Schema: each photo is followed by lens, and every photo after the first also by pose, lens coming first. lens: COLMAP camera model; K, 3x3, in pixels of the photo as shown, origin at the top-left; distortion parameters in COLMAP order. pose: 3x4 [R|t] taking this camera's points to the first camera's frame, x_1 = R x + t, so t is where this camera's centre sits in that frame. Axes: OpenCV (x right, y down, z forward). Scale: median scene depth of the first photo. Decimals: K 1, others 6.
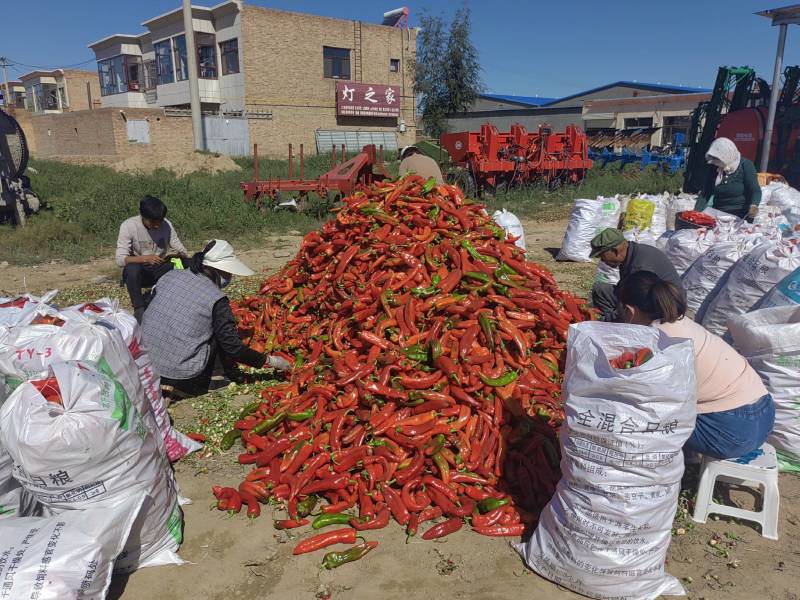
lens RADIAL K [[644.0, 0, 398.5], [0, 644.0, 300.5], [0, 0, 1]] dist [0.038183, 0.010567]
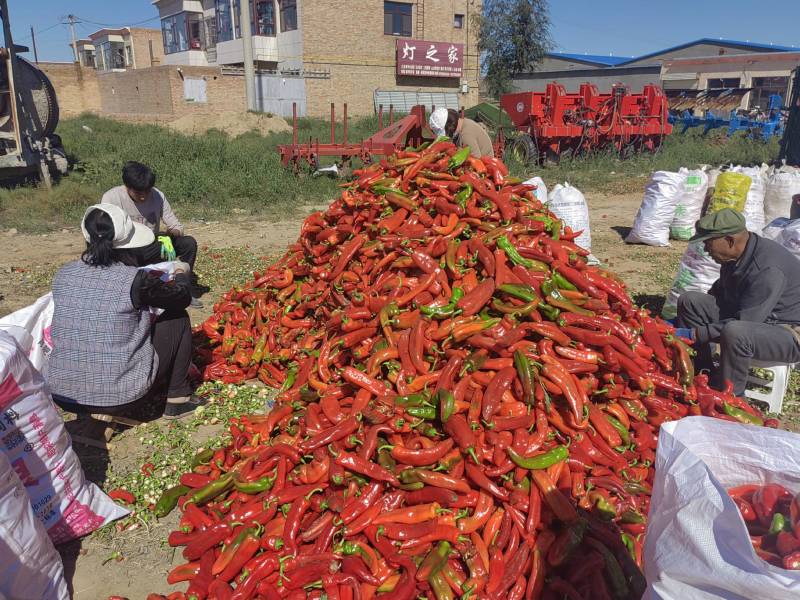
lens RADIAL K [[644.0, 0, 398.5], [0, 644.0, 300.5], [0, 0, 1]] dist [0.038183, 0.010567]
pose [[0.995442, 0.036543, -0.088087, 0.021443], [-0.031683, 0.997931, 0.055946, -0.023800], [0.089949, -0.052900, 0.994540, 0.109890]]
